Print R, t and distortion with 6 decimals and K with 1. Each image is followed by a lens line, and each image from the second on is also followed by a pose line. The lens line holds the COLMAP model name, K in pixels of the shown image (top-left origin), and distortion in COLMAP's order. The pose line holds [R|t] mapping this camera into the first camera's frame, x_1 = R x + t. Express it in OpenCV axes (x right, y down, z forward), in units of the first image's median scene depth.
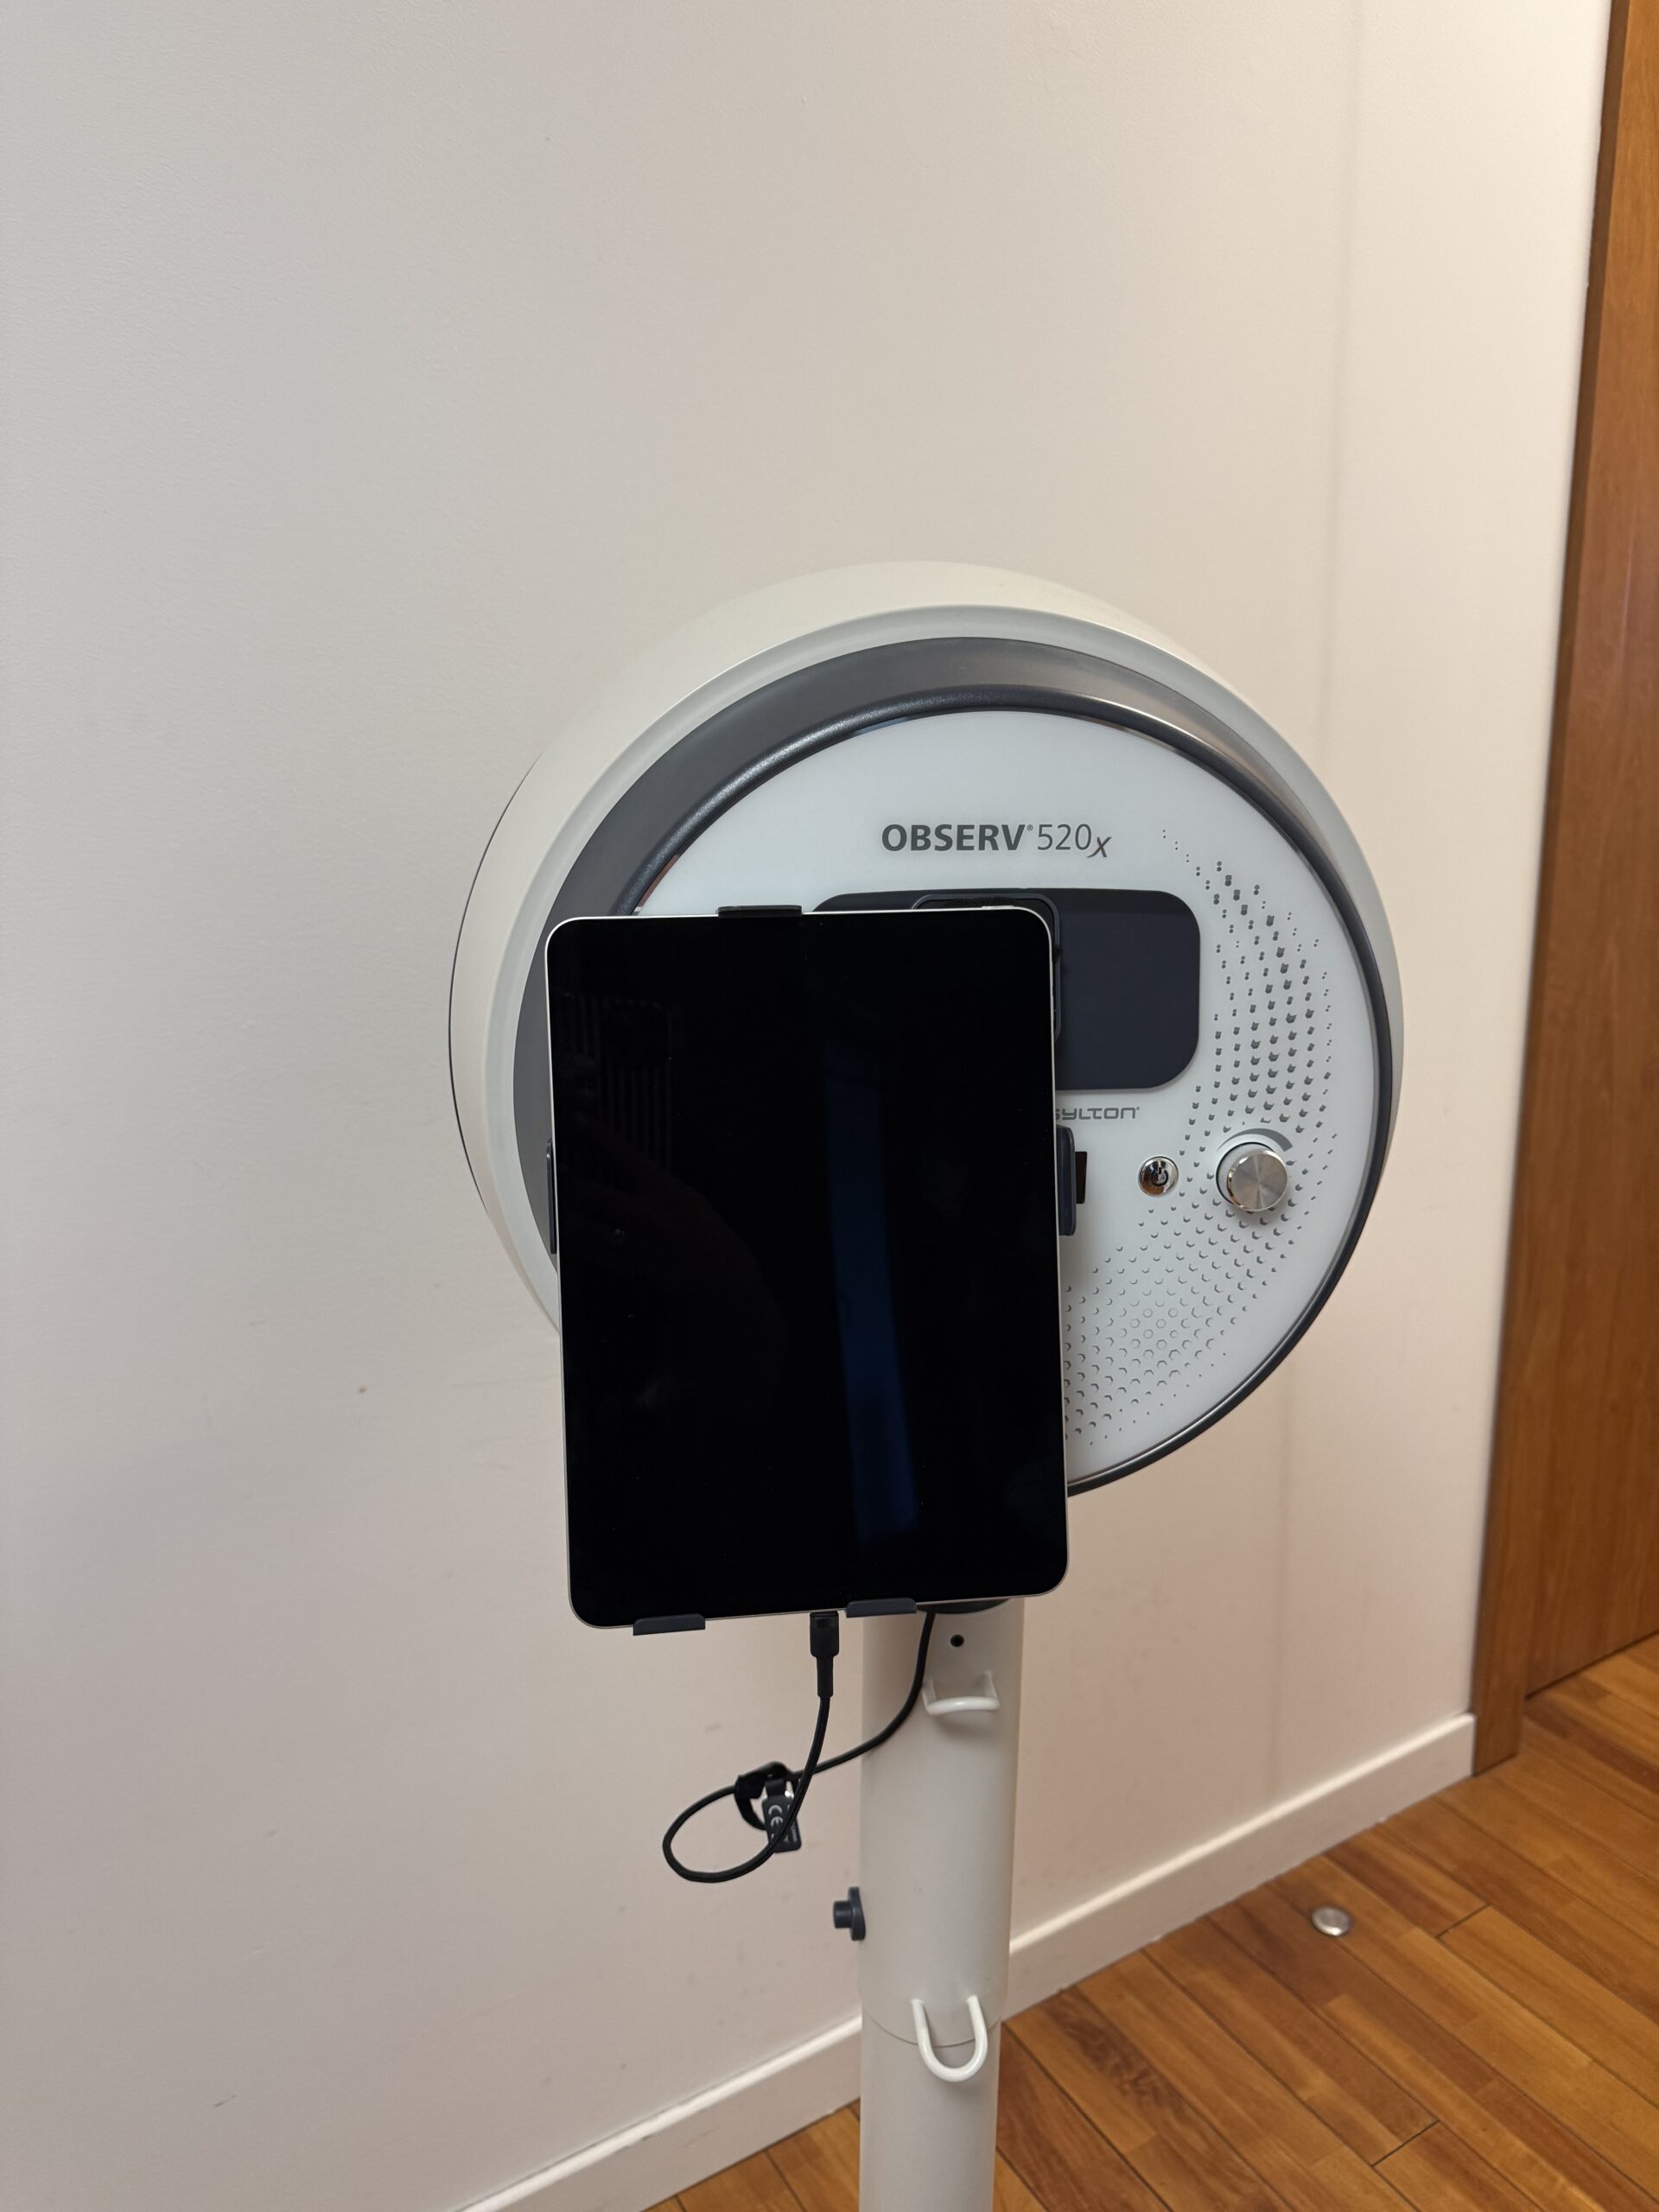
lens RADIAL K [[1577.3, 0, 832.9], [0, 1577.3, 1141.7], [0, 0, 1]] dist [0.078357, -0.109266]
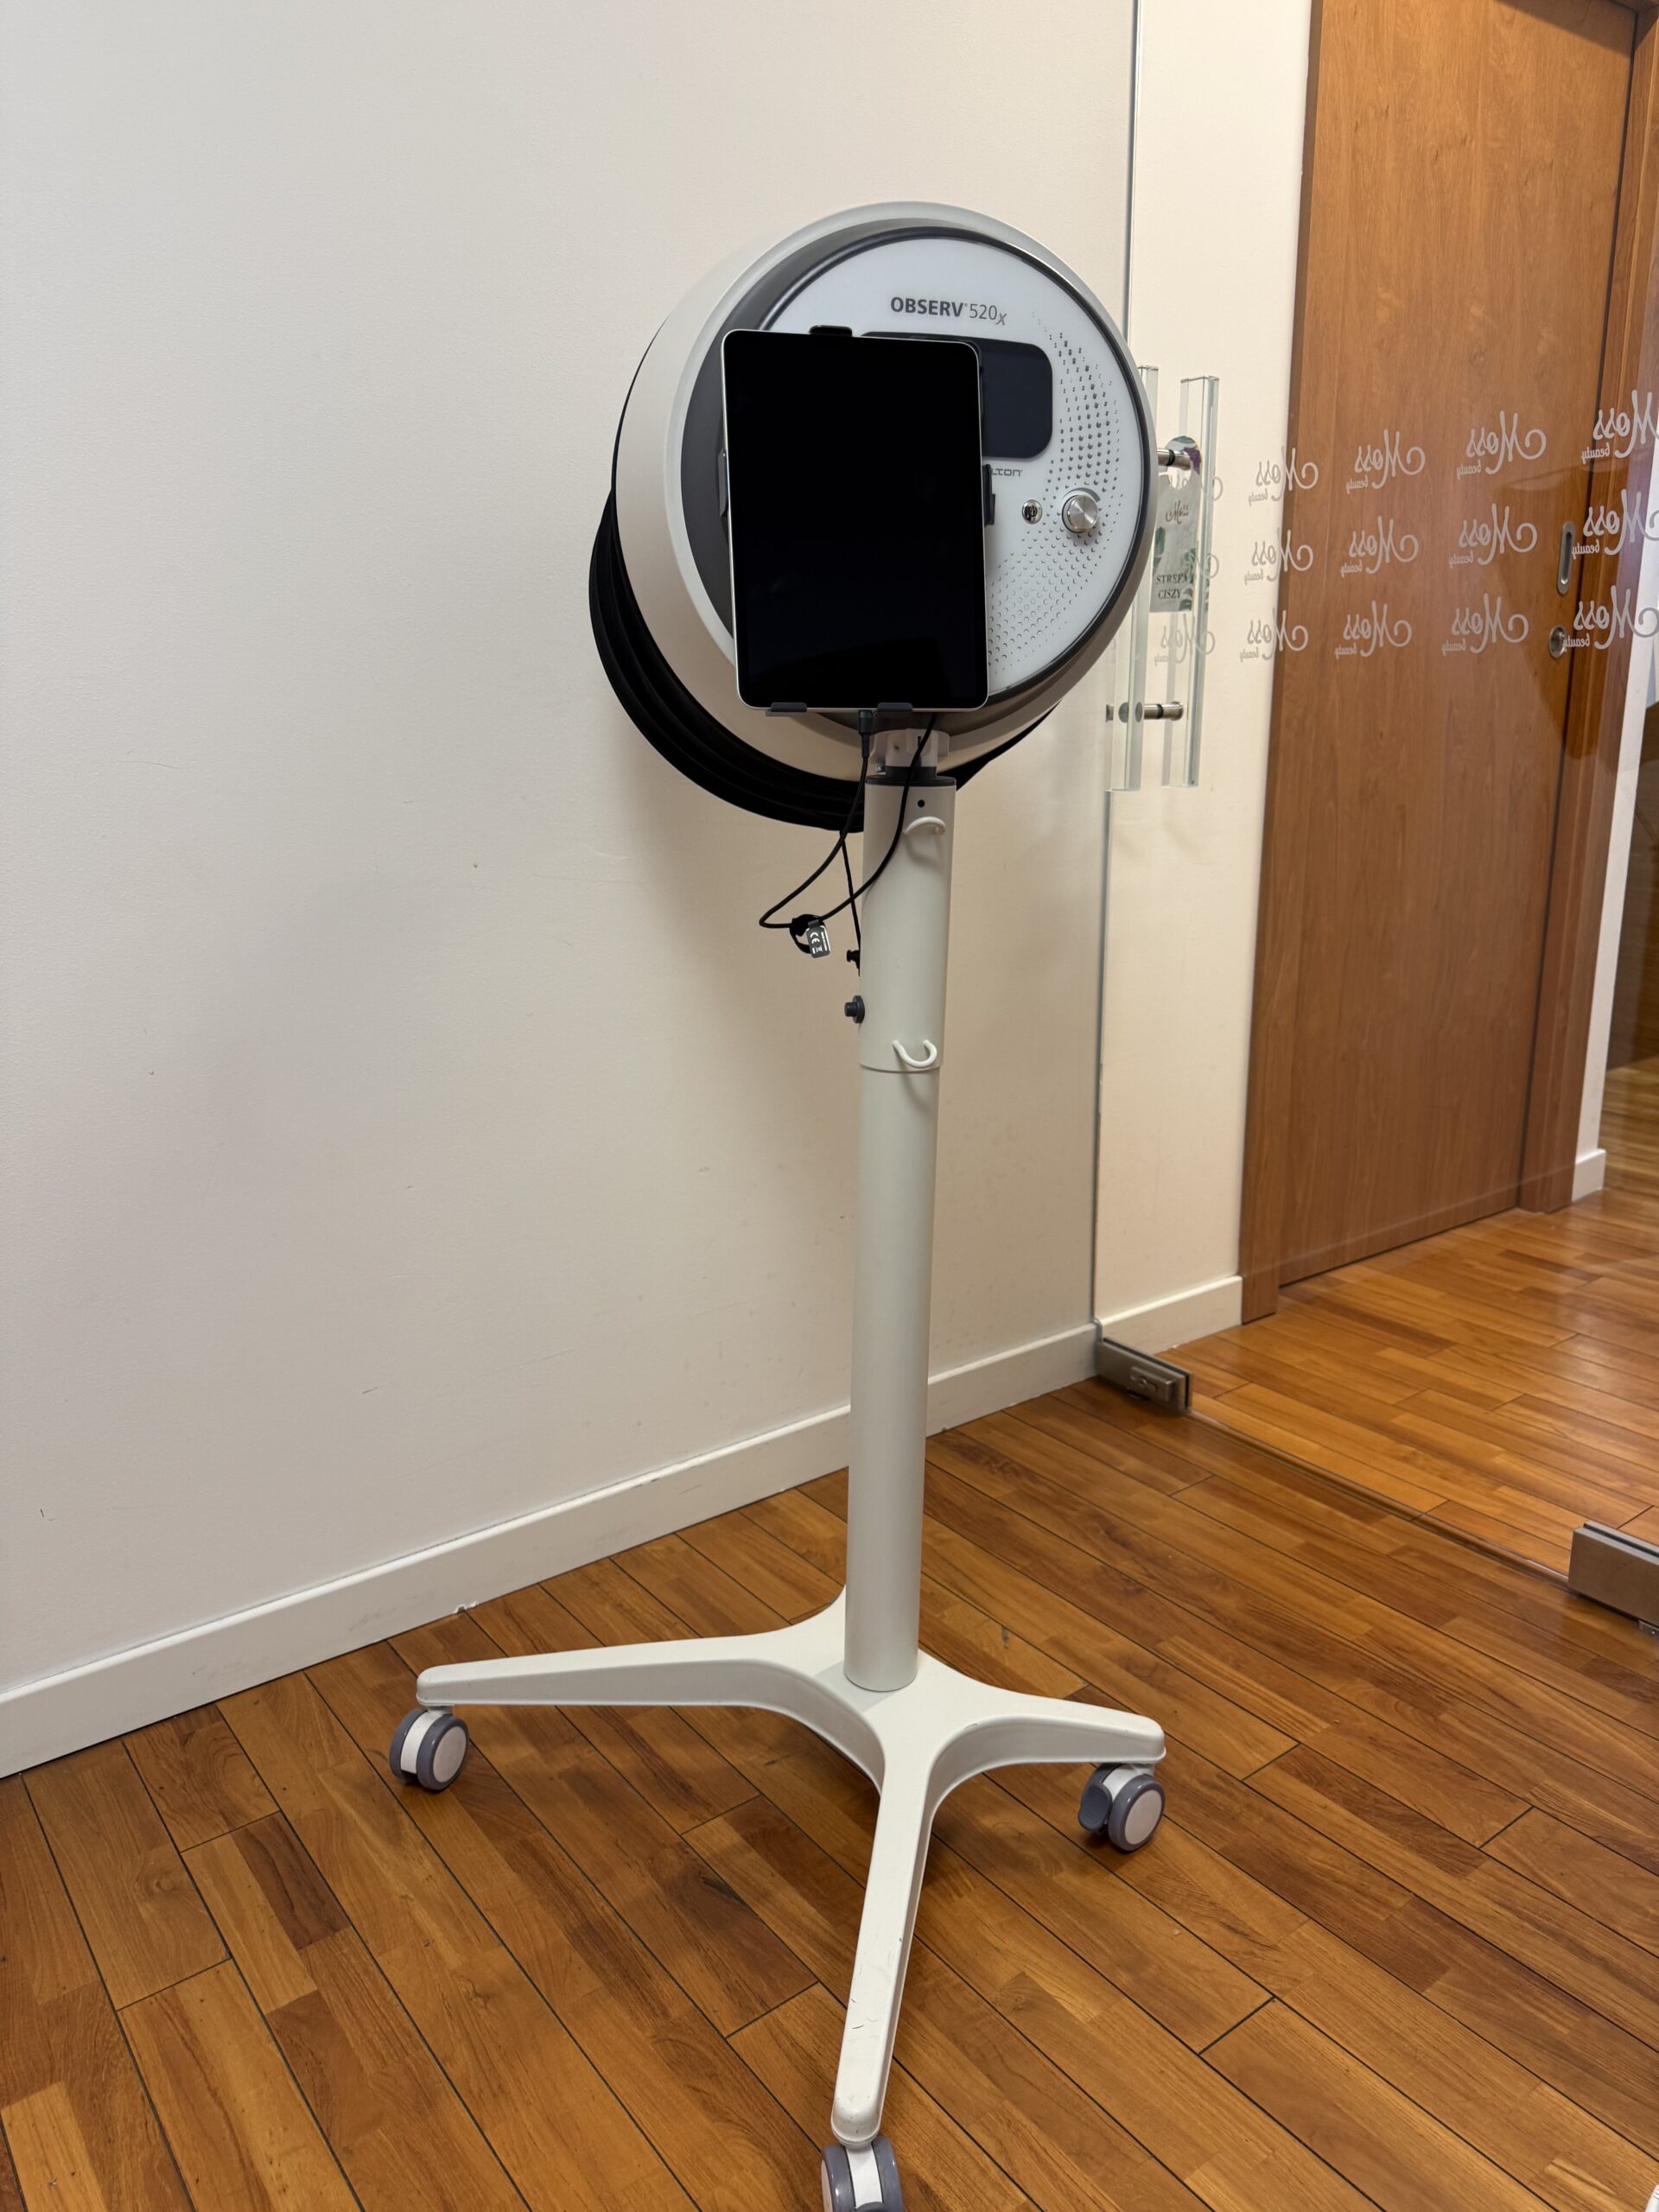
lens RADIAL K [[1577.3, 0, 832.9], [0, 1577.3, 1141.7], [0, 0, 1]] dist [0.078357, -0.109266]
pose [[0.993963, -0.015554, 0.108604, -0.245989], [0.015827, 0.999873, -0.001653, 0.765549], [-0.108565, 0.003361, 0.994084, -0.853848]]
